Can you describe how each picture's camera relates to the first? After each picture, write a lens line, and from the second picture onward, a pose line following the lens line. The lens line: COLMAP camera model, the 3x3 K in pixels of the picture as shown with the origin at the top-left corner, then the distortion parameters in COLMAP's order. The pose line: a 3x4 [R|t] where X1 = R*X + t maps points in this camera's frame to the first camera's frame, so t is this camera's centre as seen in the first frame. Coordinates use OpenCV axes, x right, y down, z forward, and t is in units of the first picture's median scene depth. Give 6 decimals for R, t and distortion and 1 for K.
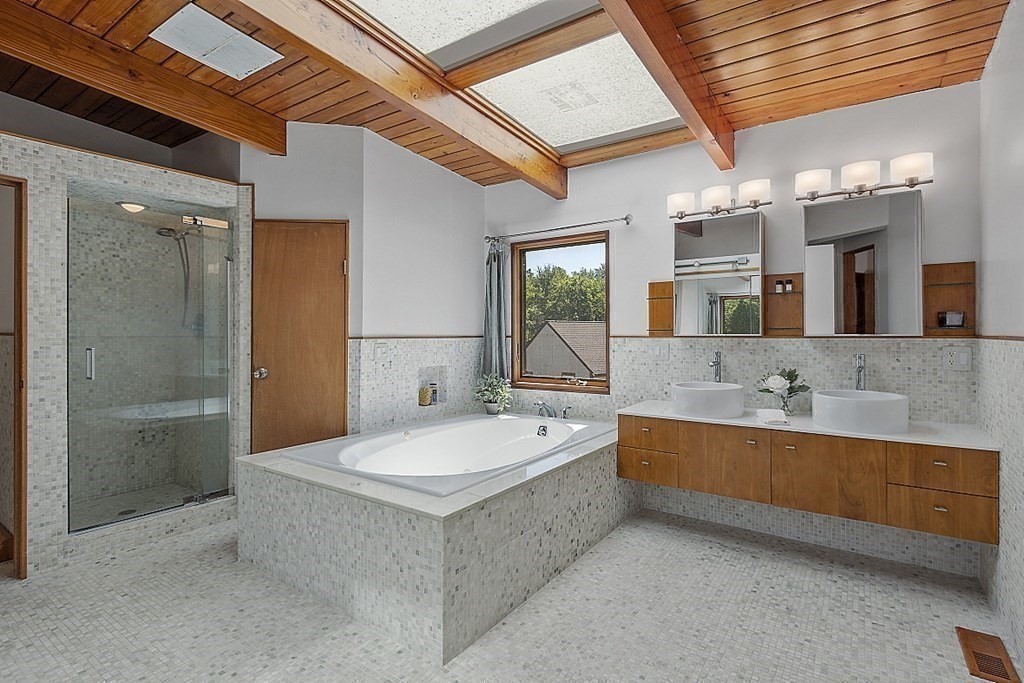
lens RADIAL K [[510.7, 0, 512.5], [0, 510.7, 330.7], [0, 0, 1]] dist [0.003558, -0.001041]
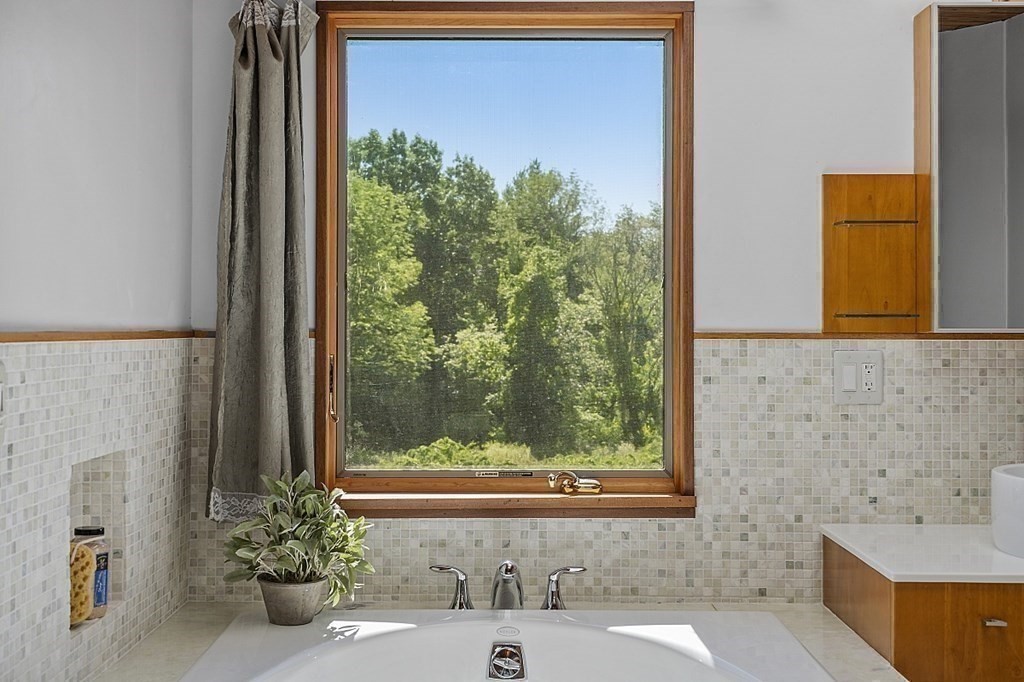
lens RADIAL K [[1201.0, 0, 512.1], [0, 1201.0, 333.0], [0, 0, 1]] dist [0.031080, 0.000000]
pose [[0.809915, 0.009672, 0.586467, -0.420358], [-0.007845, 0.999953, -0.005657, 0.018963], [-0.586494, -0.000019, 0.809953, 0.561489]]
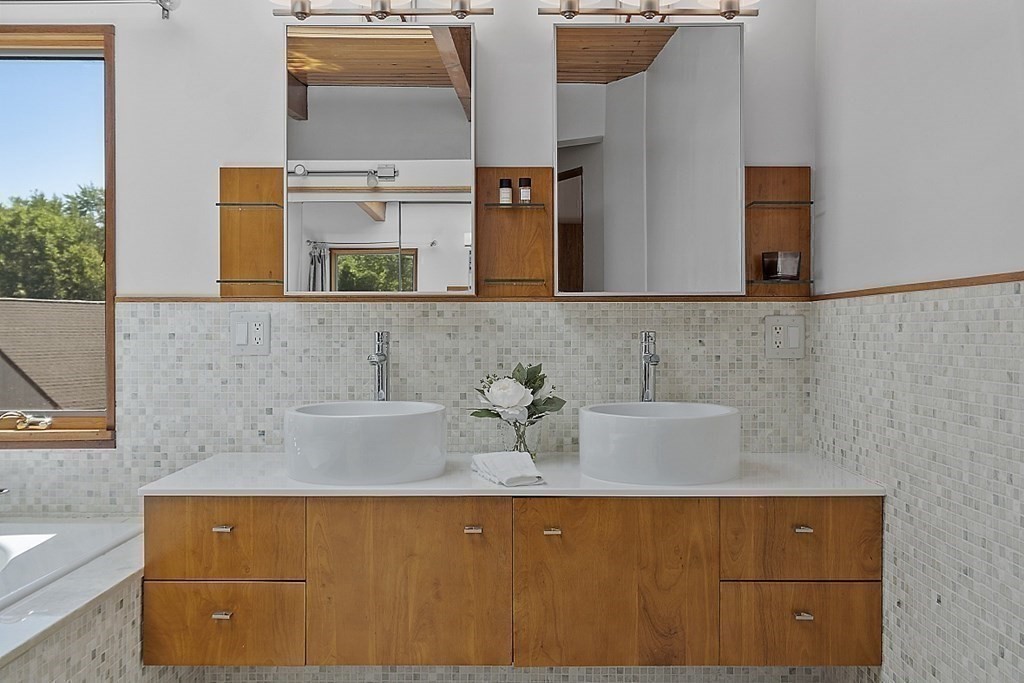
lens RADIAL K [[893.7, 0, 512.5], [0, 893.7, 340.0], [0, 0, 1]] dist [0.007487, -0.000375]
pose [[0.810412, -0.000240, 0.585860, 0.042956], [-0.004171, 0.999972, 0.006178, 0.045579], [-0.585845, -0.007450, 0.810389, 0.328289]]
